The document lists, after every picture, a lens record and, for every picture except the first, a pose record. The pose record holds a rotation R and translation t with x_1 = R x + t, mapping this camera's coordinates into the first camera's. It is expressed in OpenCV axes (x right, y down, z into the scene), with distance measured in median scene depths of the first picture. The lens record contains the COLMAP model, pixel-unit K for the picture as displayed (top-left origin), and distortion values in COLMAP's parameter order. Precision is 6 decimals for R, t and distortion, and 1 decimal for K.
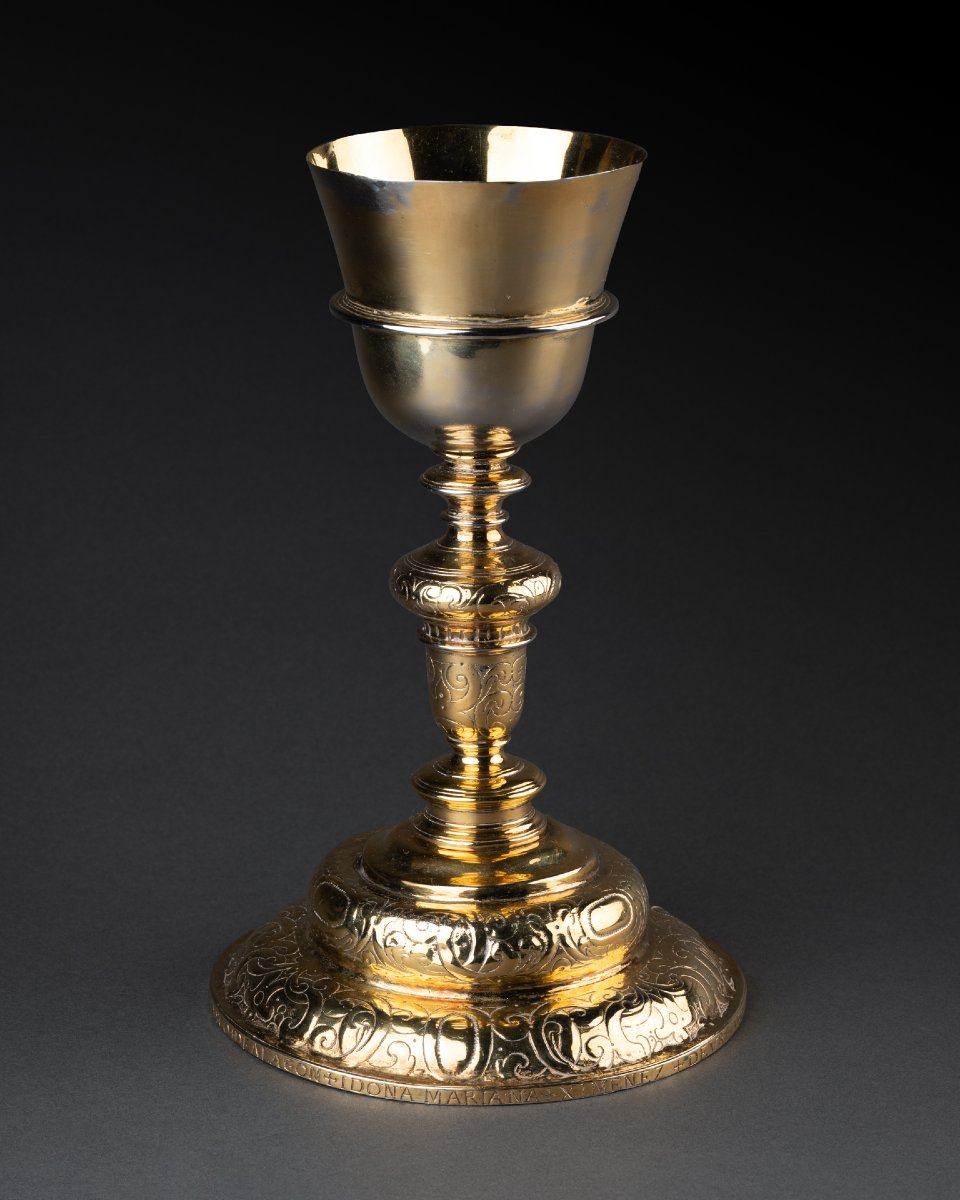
lens RADIAL K [[4446.2, 0, 480.0], [0, 4446.2, 600.0], [0, 0, 1]] dist [0.344241, -1.199617]
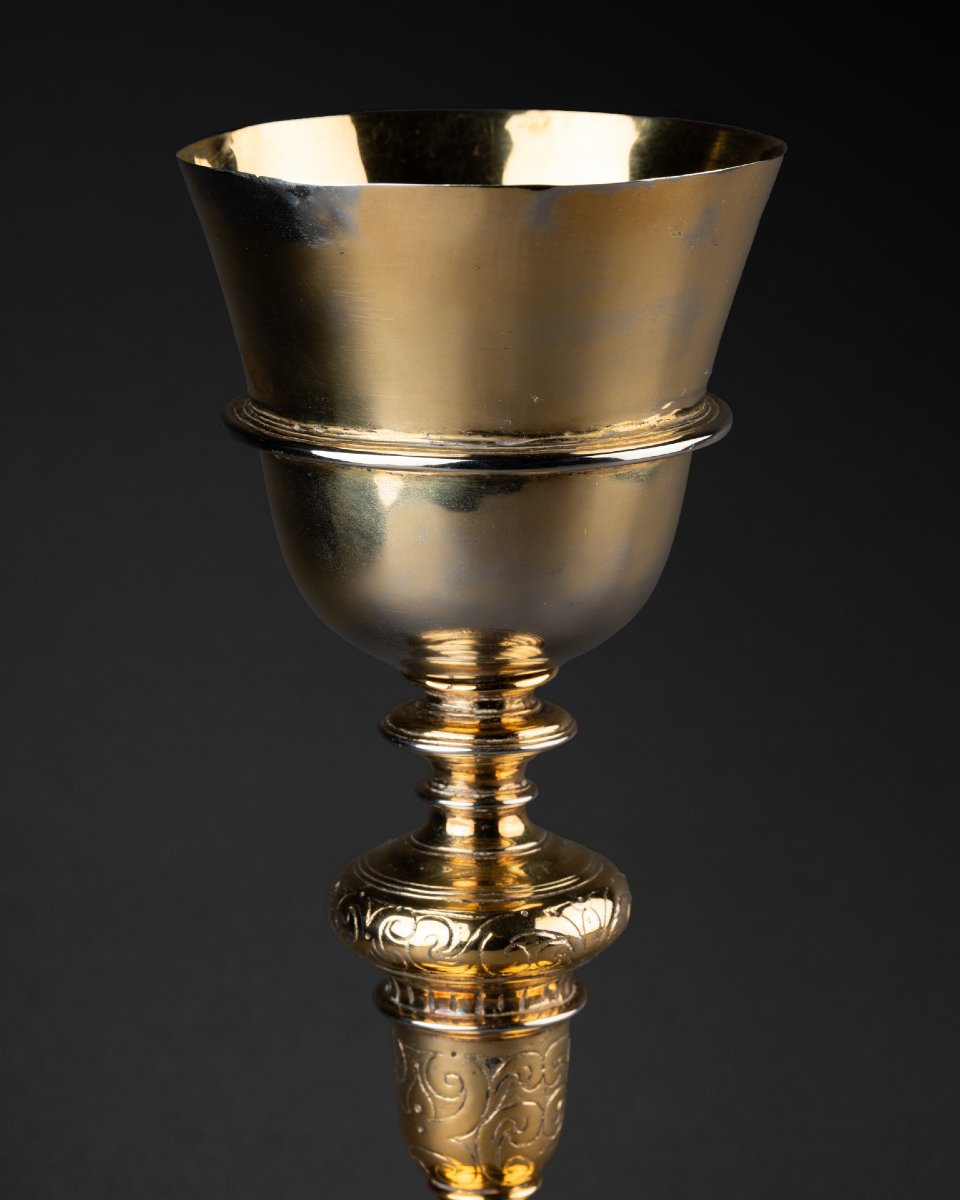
lens RADIAL K [[4446.2, 0, 480.0], [0, 4446.2, 600.0], [0, 0, 1]] dist [0.344241, -1.199617]
pose [[0.999863, 0.002924, -0.016320, 0.008313], [-0.003631, 0.999047, -0.043497, -0.018621], [0.016177, 0.043550, 0.998920, 0.437019]]
